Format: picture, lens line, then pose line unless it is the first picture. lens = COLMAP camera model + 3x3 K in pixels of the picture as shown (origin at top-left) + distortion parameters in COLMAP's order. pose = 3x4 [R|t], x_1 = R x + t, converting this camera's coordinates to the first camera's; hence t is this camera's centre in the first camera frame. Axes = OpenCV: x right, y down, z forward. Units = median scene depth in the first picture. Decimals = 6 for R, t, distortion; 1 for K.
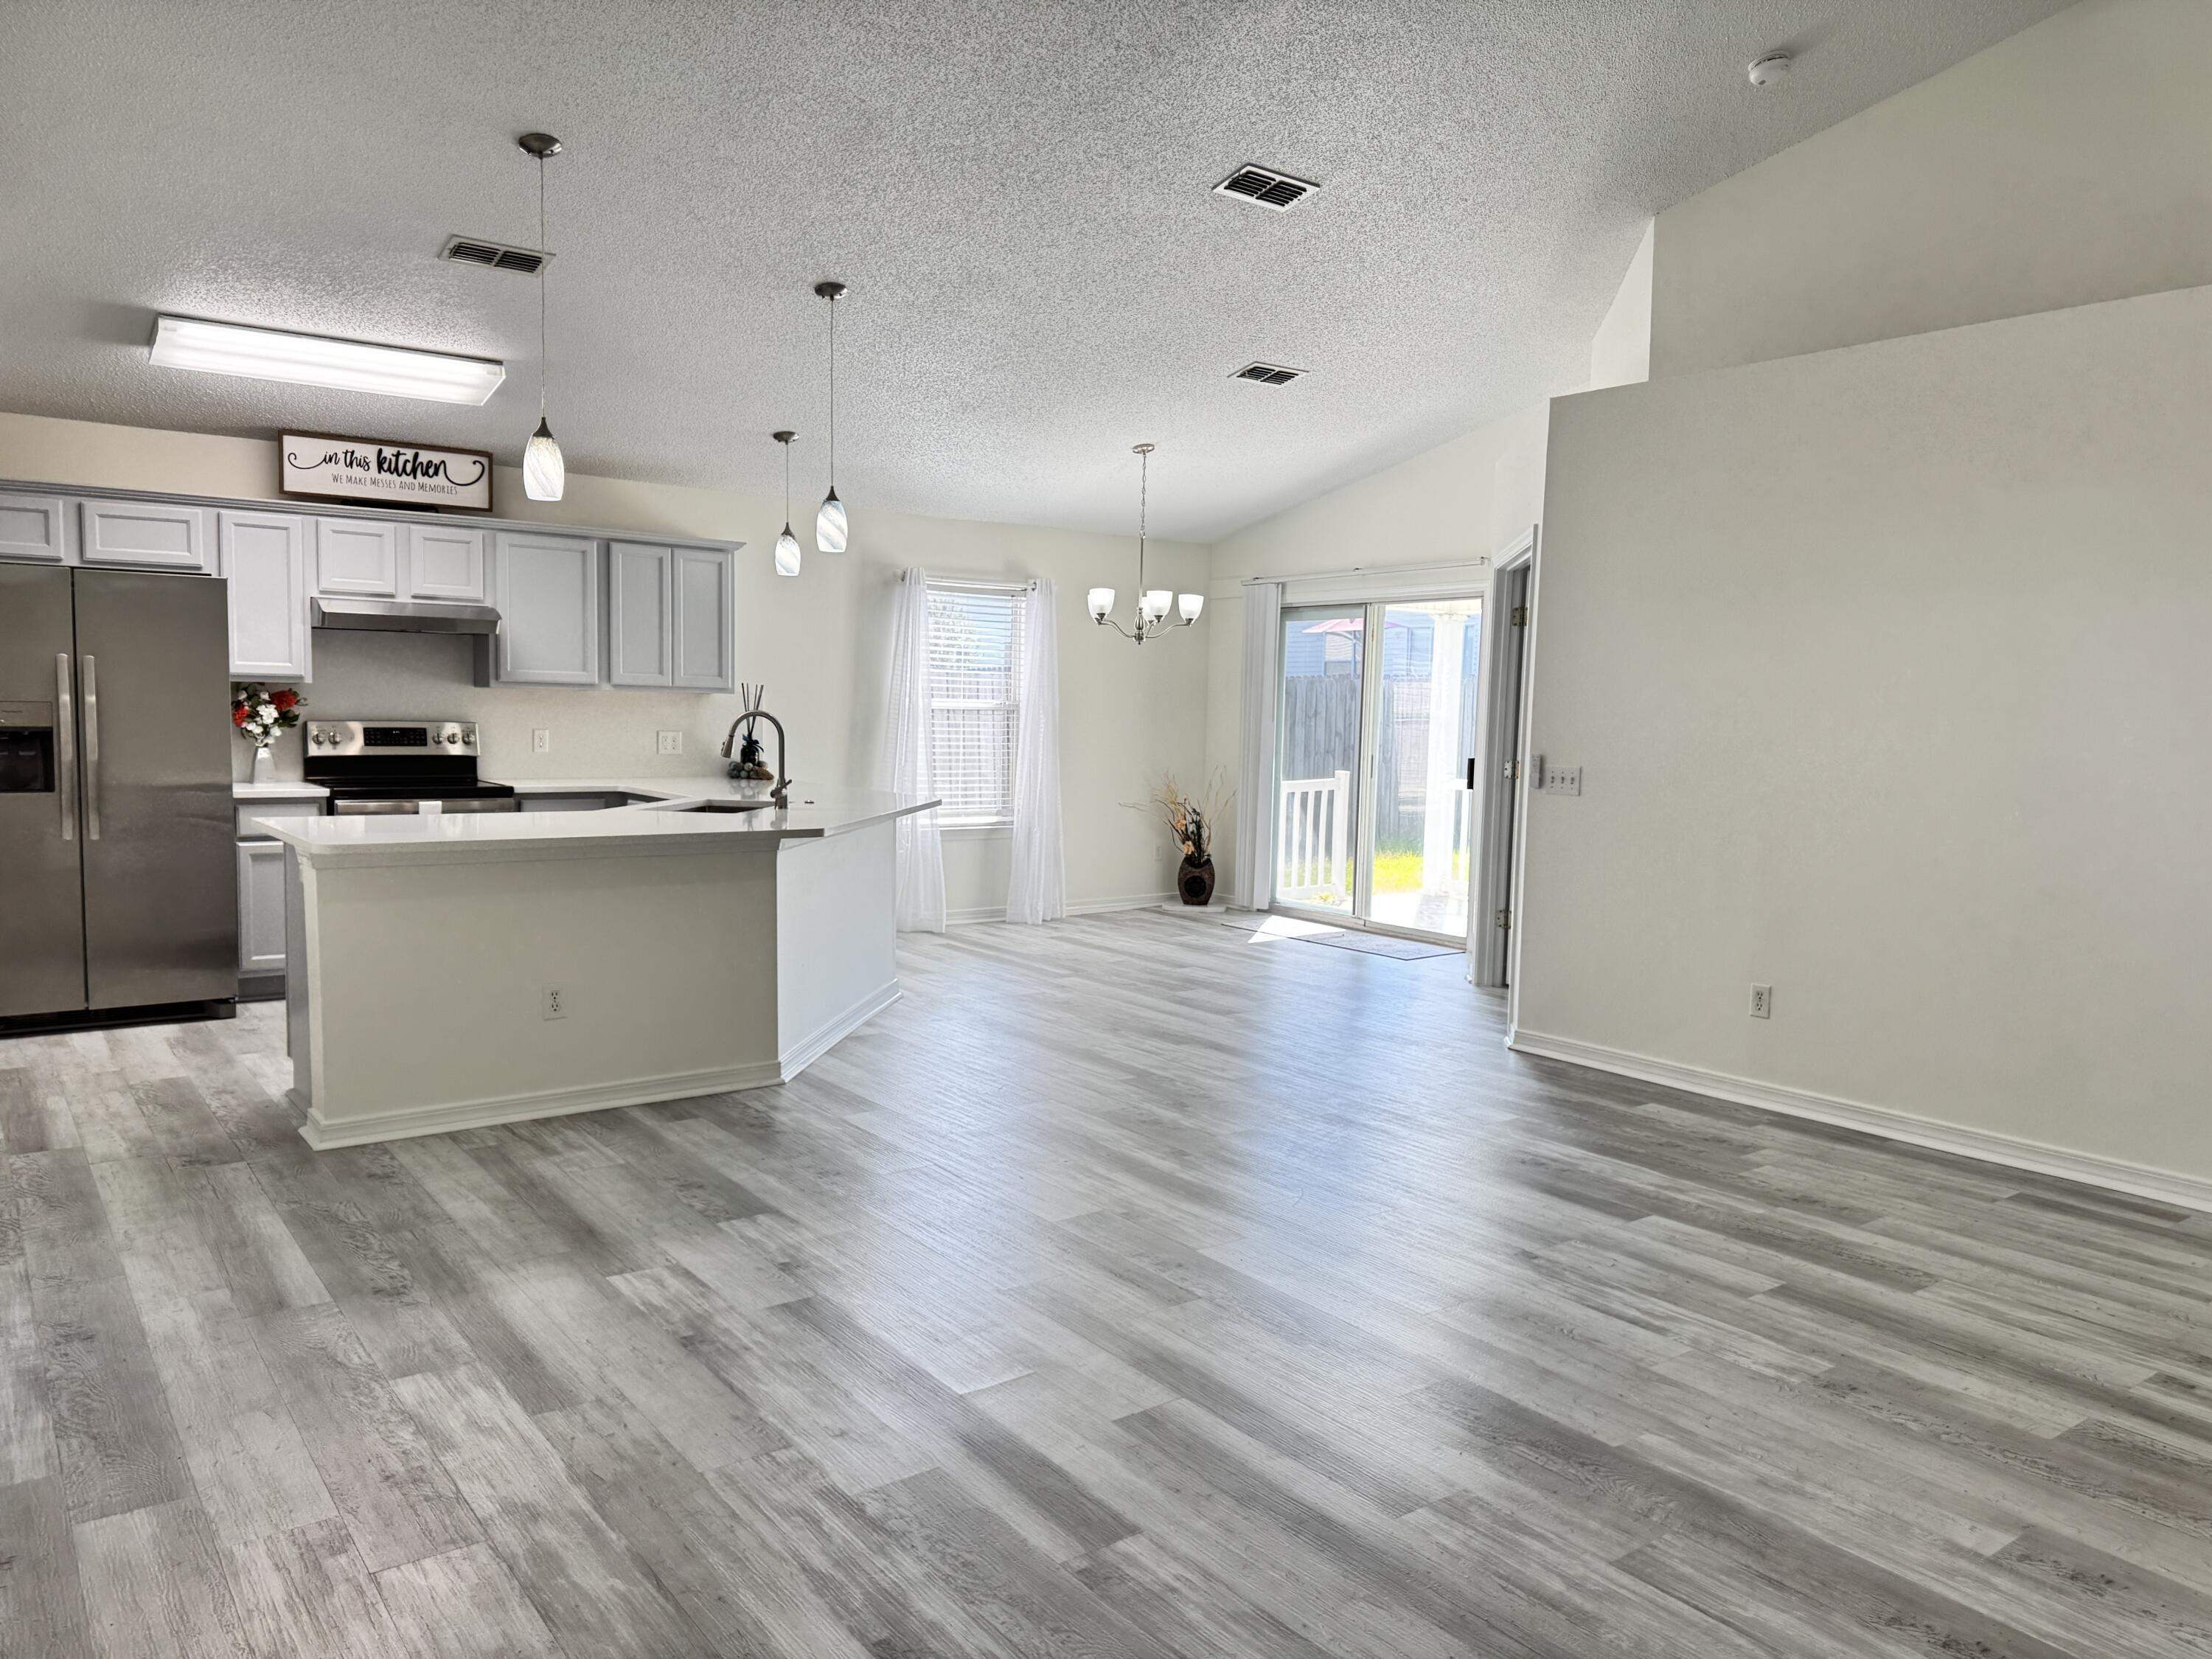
lens RADIAL K [[1537.2, 0, 1107.3], [0, 1537.2, 851.5], [0, 0, 1]] dist [0.051127, -0.050565]
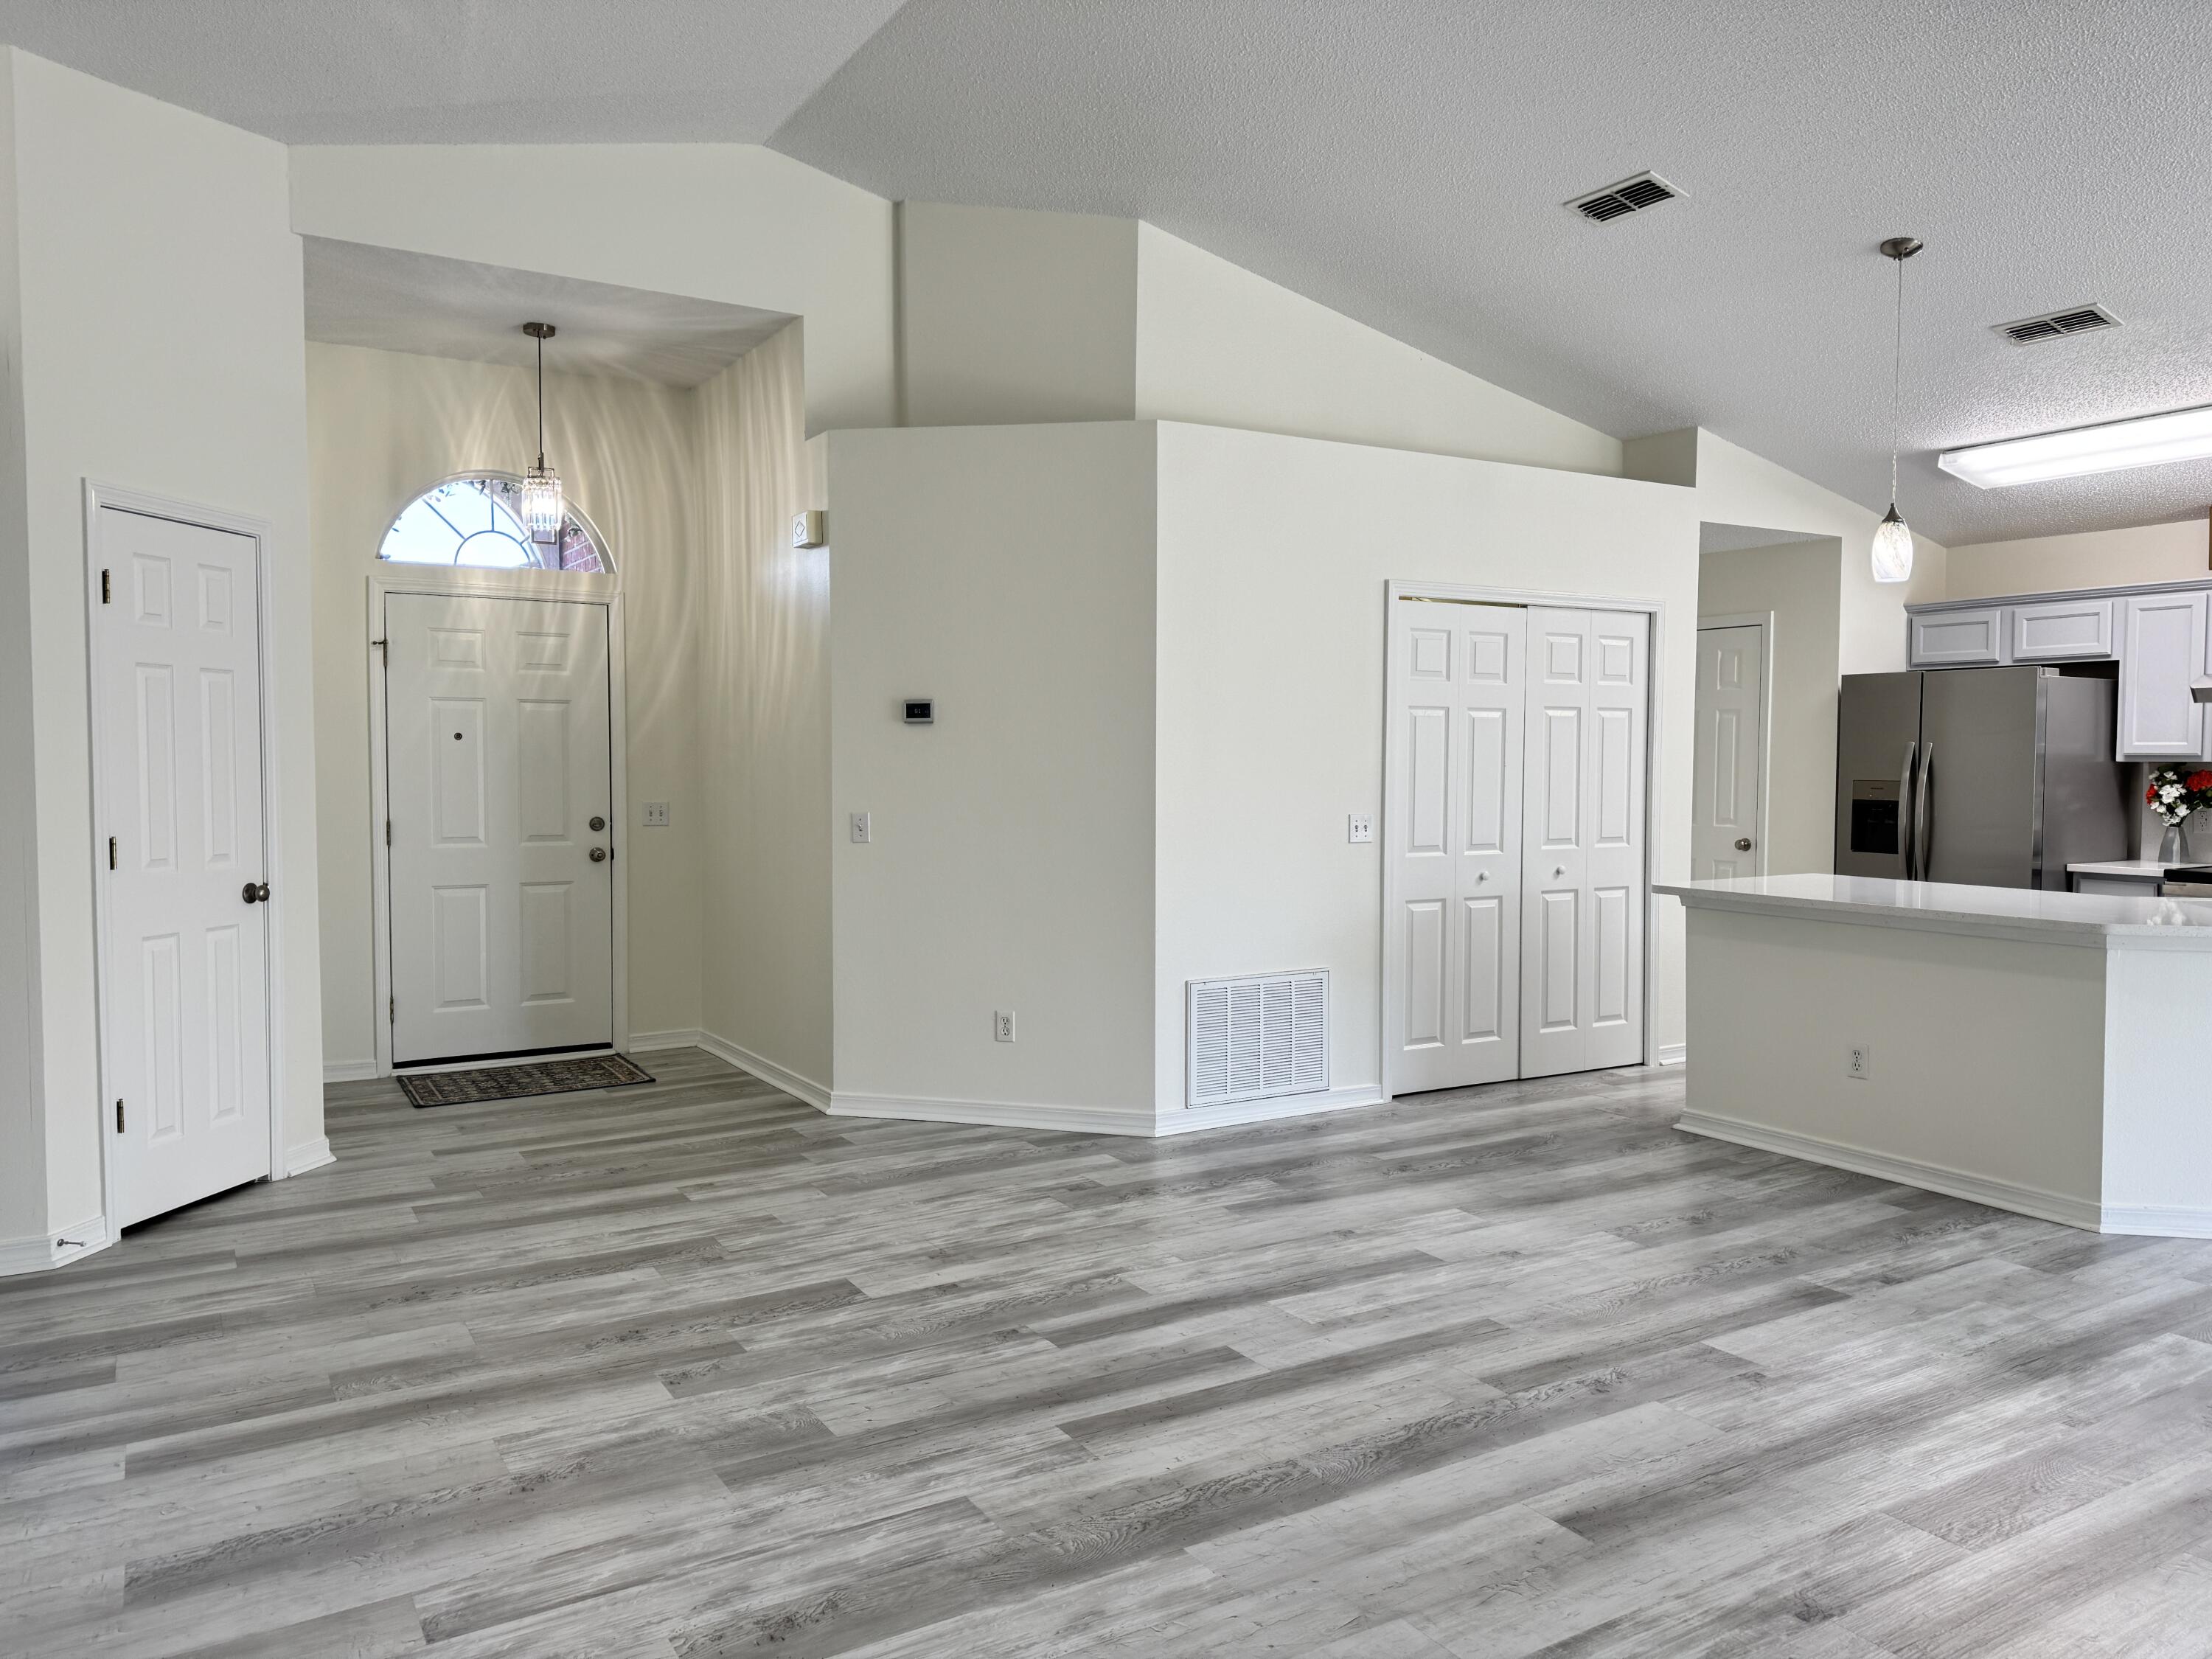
lens RADIAL K [[1551.7, 0, 1106.0], [0, 1551.7, 829.5], [0, 0, 1]] dist [0.088555, -0.109572]
pose [[-0.097449, 0.020837, -0.995022, 0.743582], [-0.102379, 0.994267, 0.030848, -0.037970], [0.989961, 0.104875, -0.094757, 0.594140]]
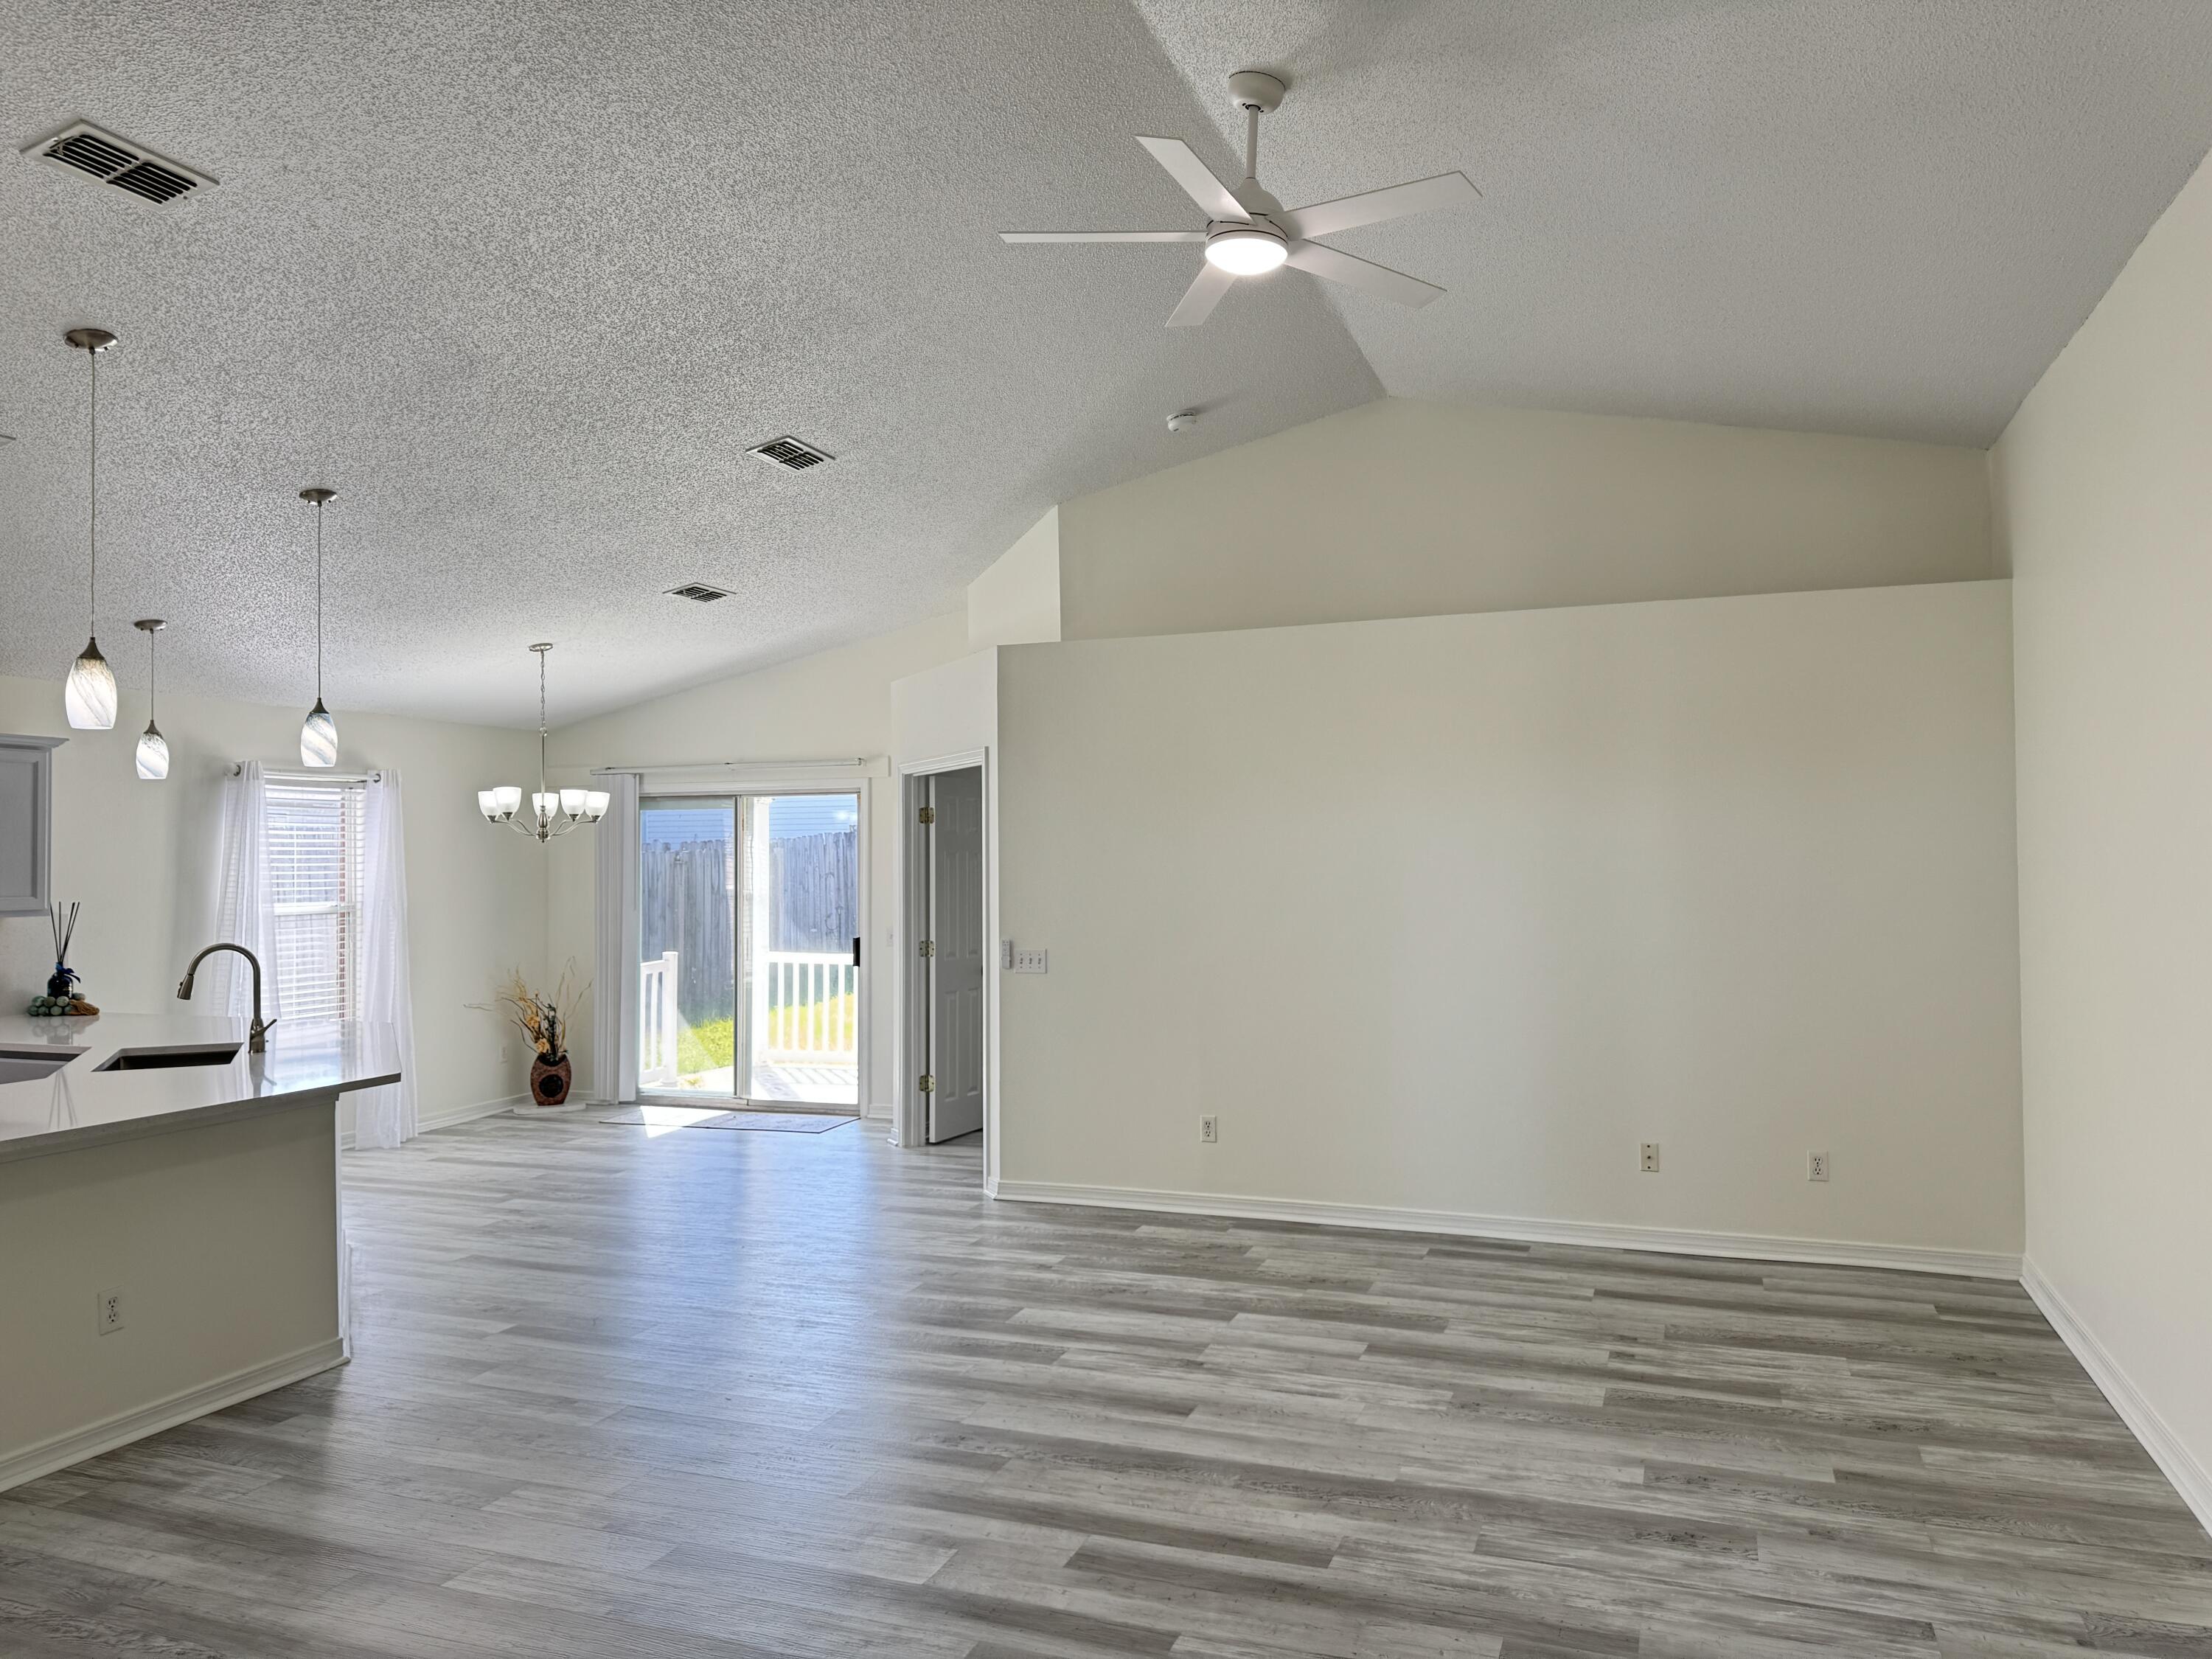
lens RADIAL K [[1551.7, 0, 1106.0], [0, 1551.7, 829.5], [0, 0, 1]] dist [0.088555, -0.109572]
pose [[0.844845, -0.020315, 0.534625, -0.357688], [0.079933, 0.992856, -0.088588, -0.044999], [-0.529006, 0.117577, 0.840433, -0.046747]]
